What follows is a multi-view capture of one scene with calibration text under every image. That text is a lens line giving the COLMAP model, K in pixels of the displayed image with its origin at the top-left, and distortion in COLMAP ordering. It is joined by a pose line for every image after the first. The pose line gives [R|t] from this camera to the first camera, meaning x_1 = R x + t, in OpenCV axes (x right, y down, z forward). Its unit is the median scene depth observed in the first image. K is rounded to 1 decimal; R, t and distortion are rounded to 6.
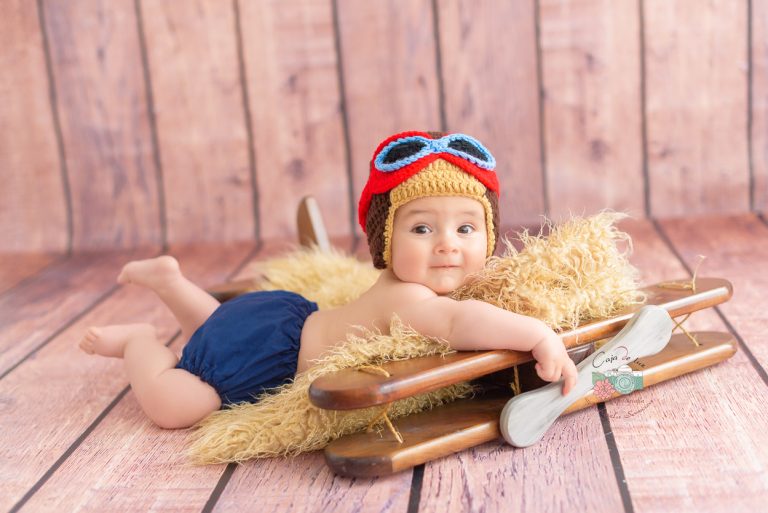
lens RADIAL K [[1148.1, 0, 384.0], [0, 1148.1, 256.5], [0, 0, 1]] dist [-0.000629, 0.021216]
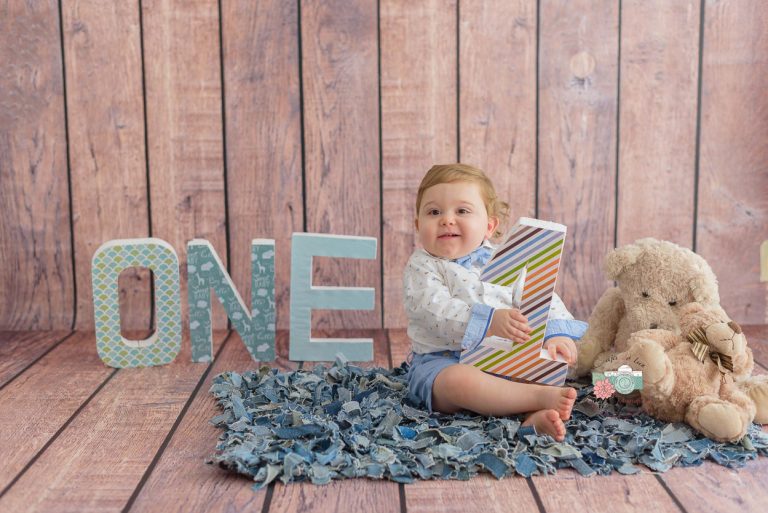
lens RADIAL K [[1148.1, 0, 384.0], [0, 1148.1, 256.5], [0, 0, 1]] dist [-0.000629, 0.021216]
pose [[0.992071, 0.053940, 0.113517, -0.009444], [-0.044366, 0.995372, -0.085247, 0.010763], [-0.117590, 0.079535, 0.989872, -0.454268]]
